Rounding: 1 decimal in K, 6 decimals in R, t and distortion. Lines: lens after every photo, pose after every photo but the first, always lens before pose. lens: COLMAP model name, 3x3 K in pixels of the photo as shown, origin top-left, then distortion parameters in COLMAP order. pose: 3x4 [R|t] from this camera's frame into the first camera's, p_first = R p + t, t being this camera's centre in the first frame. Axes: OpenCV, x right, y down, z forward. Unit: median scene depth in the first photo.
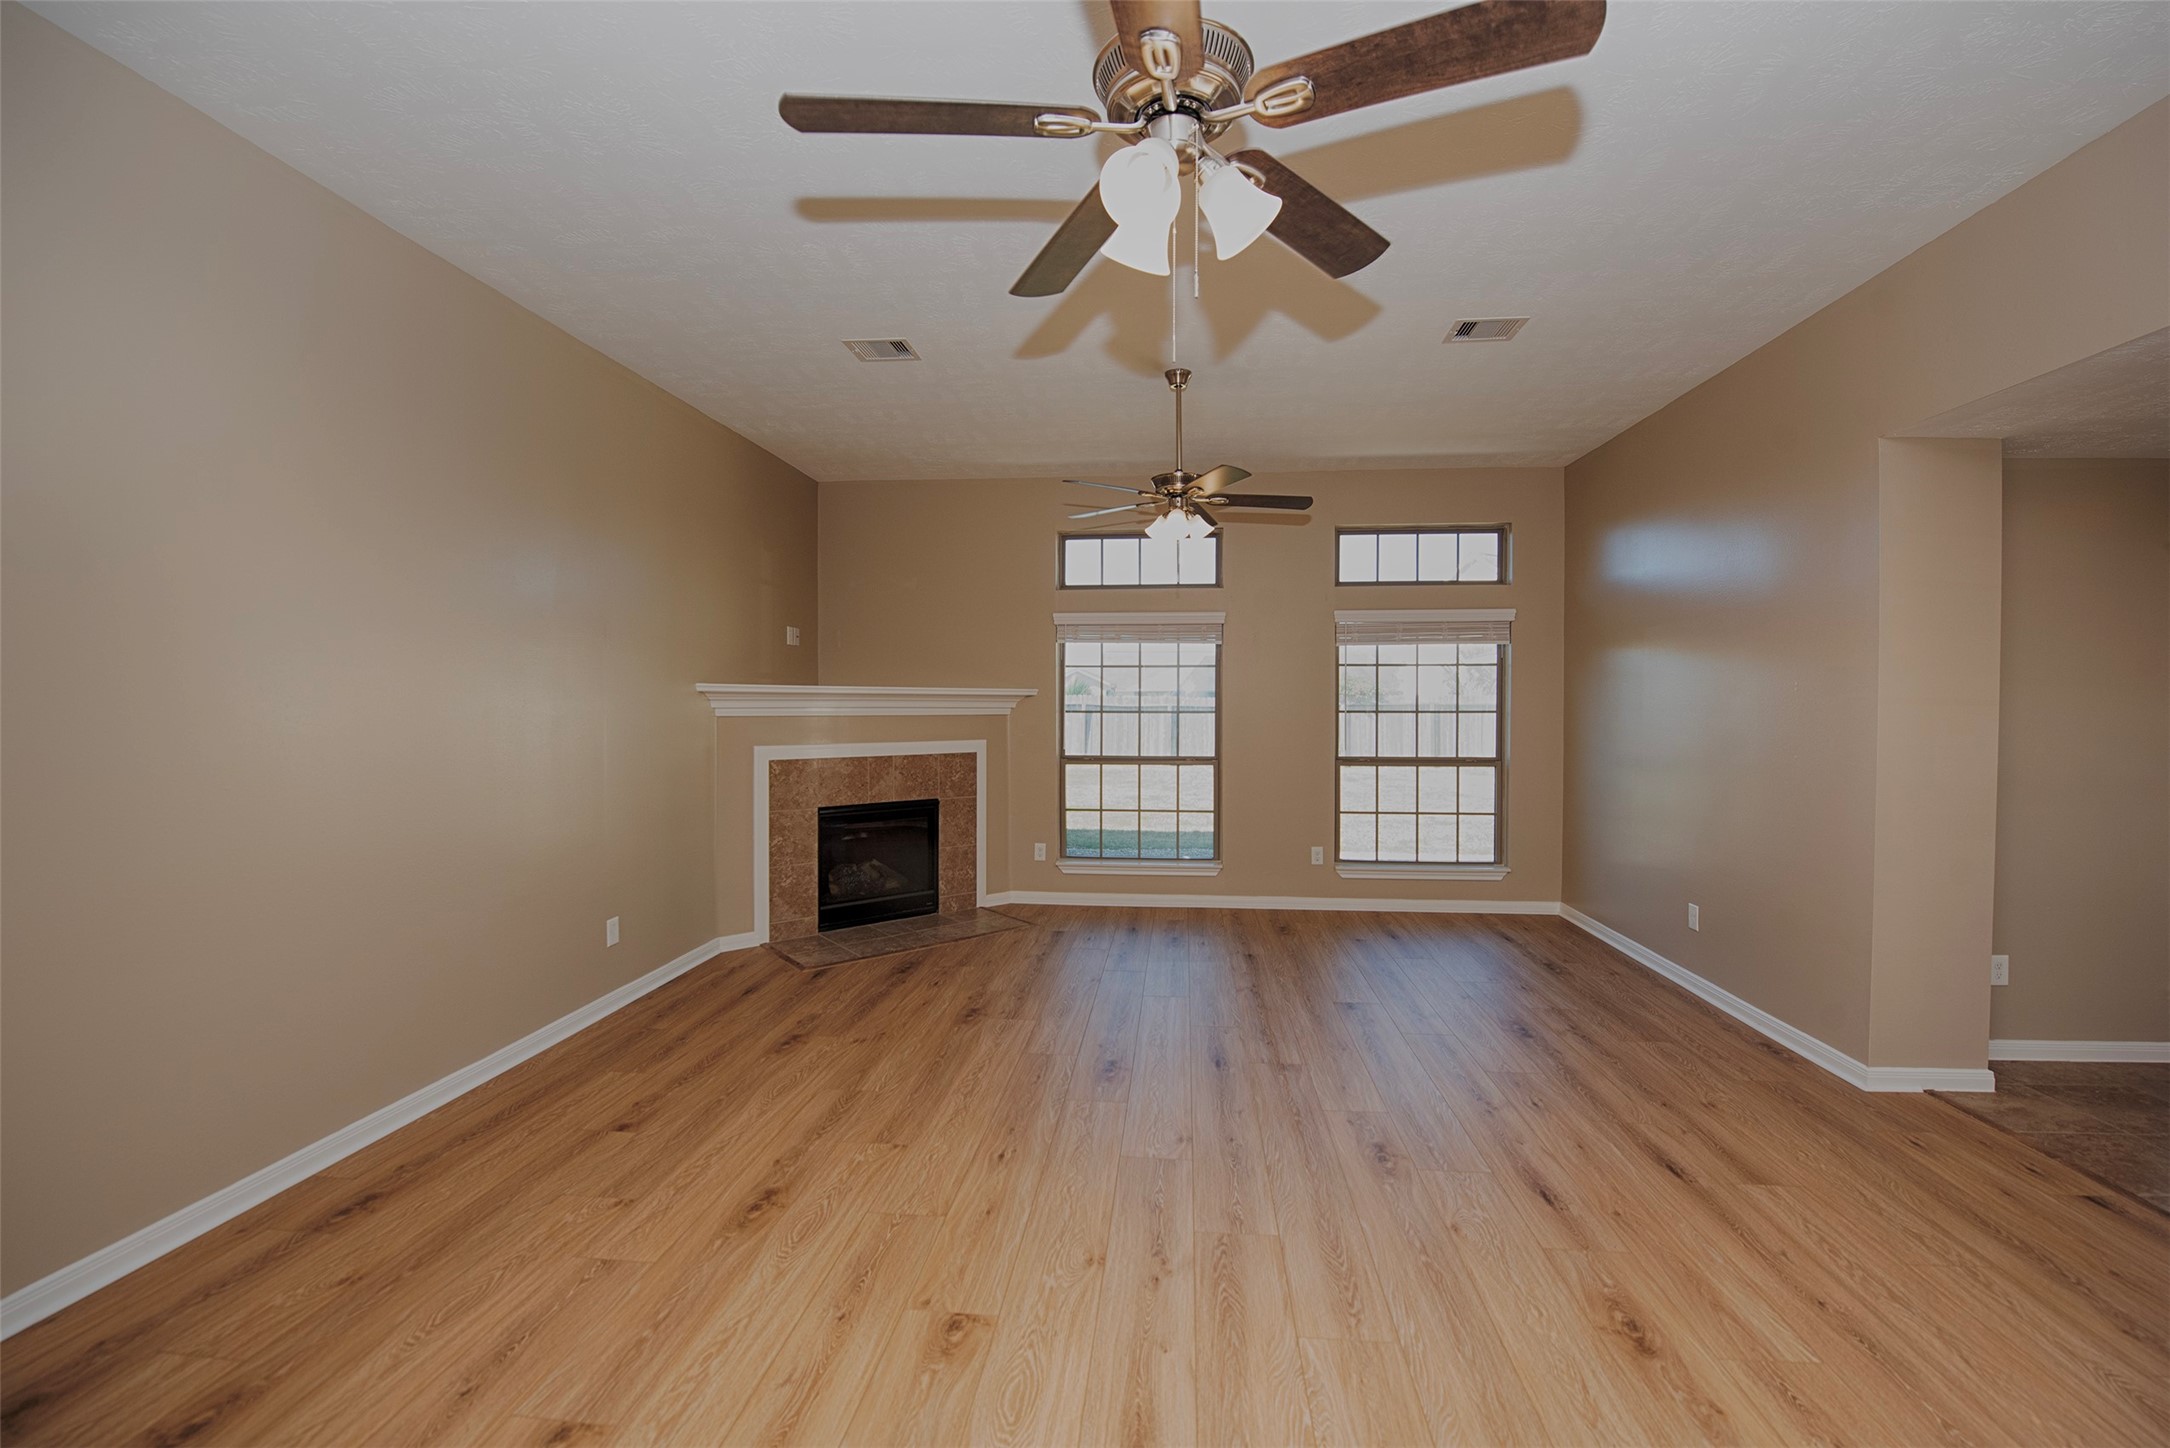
lens RADIAL K [[886.1, 0, 1105.8], [0, 886.1, 713.2], [0, 0, 1]] dist [-0.012498, -0.003111]
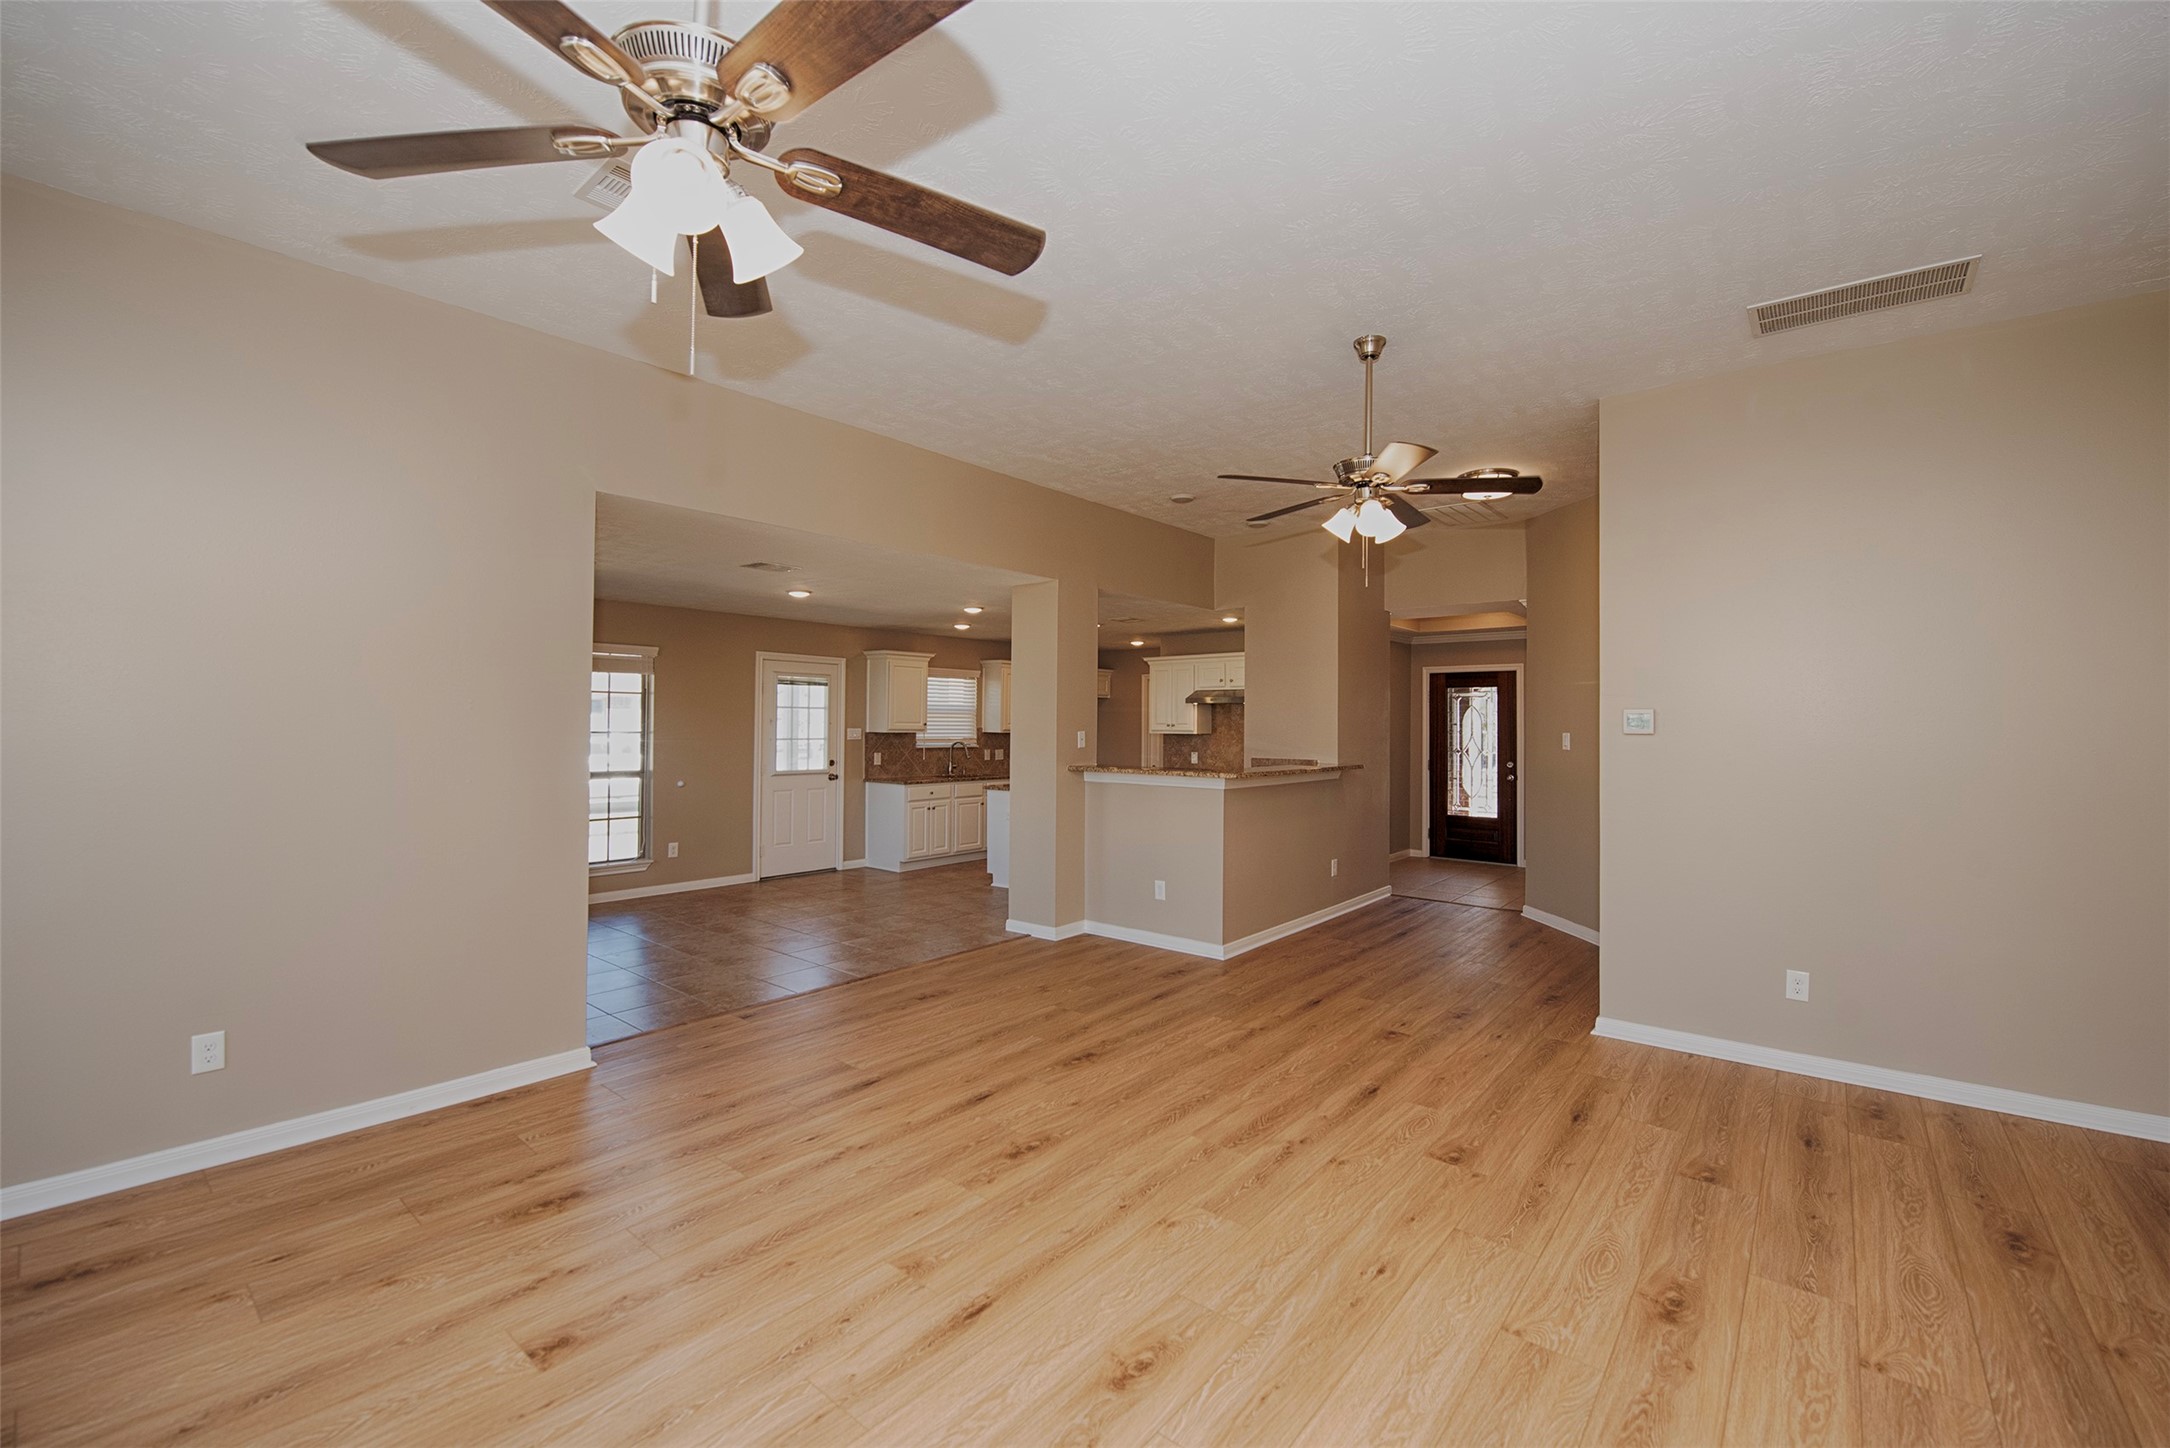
lens RADIAL K [[886.1, 0, 1105.8], [0, 886.1, 713.2], [0, 0, 1]] dist [-0.012498, -0.003111]
pose [[-0.828245, -0.002920, 0.560359, -0.181124], [-0.003874, 0.999992, -0.000516, -0.015103], [-0.560353, -0.002598, -0.828250, 0.902423]]
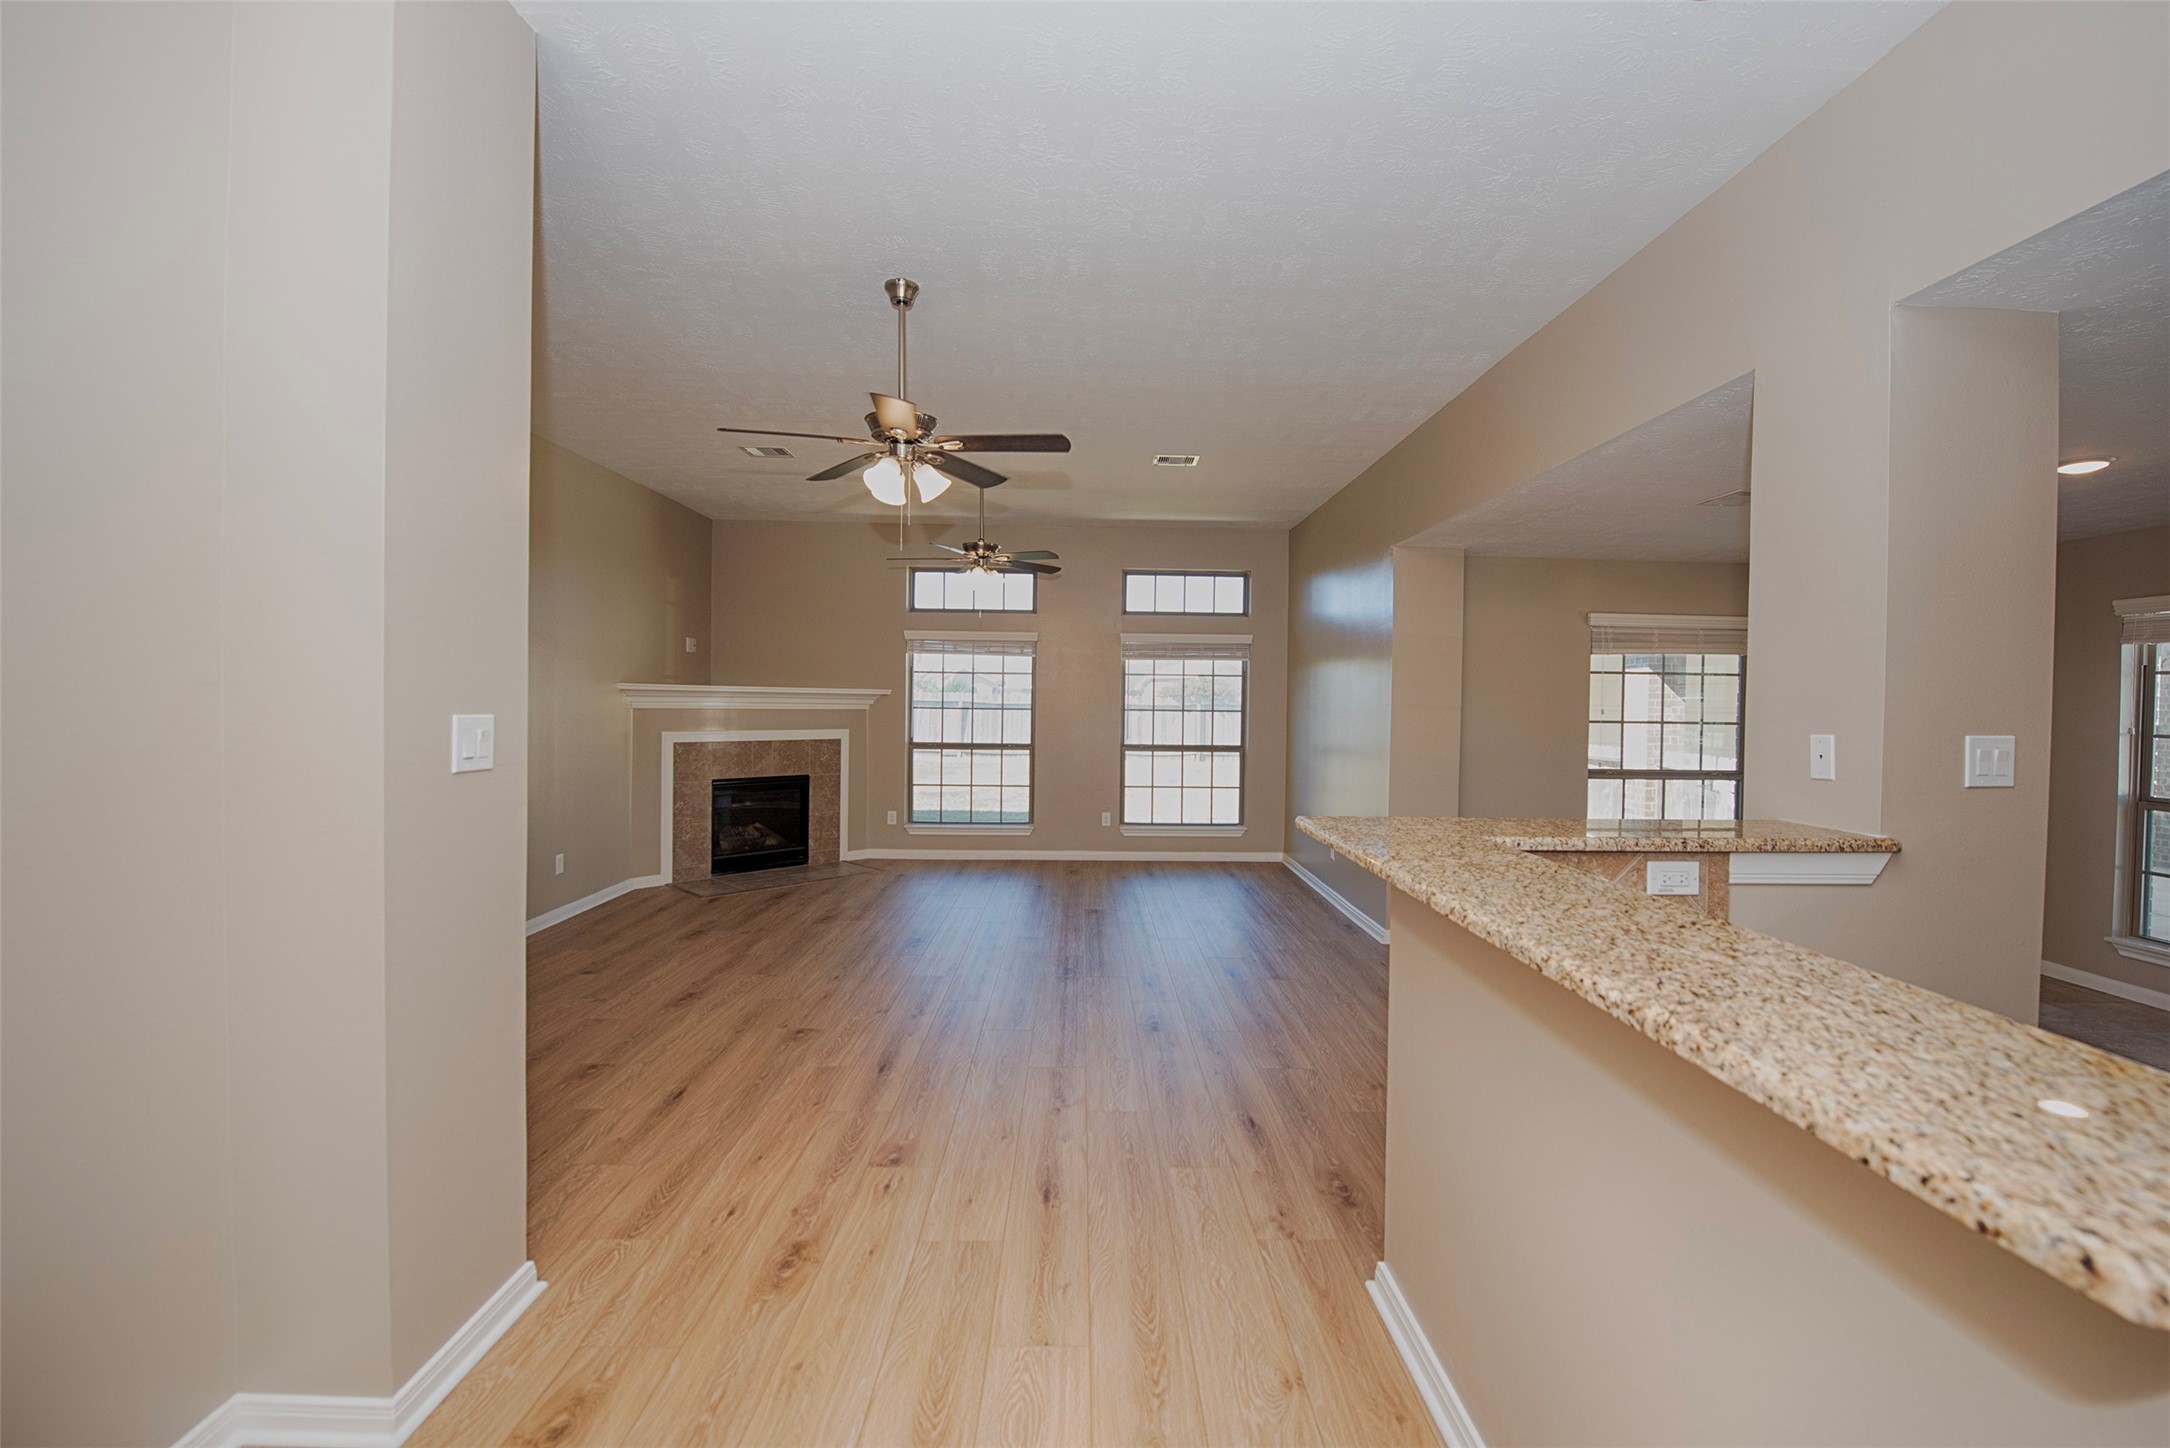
lens RADIAL K [[899.8, 0, 1106.9], [0, 899.8, 709.7], [0, 0, 1]] dist [-0.001230, -0.010299]
pose [[0.993156, 0.010111, 0.116354, 0.089146], [-0.010034, 0.999949, -0.001245, -0.000103], [-0.116361, 0.000069, 0.993207, -0.353453]]
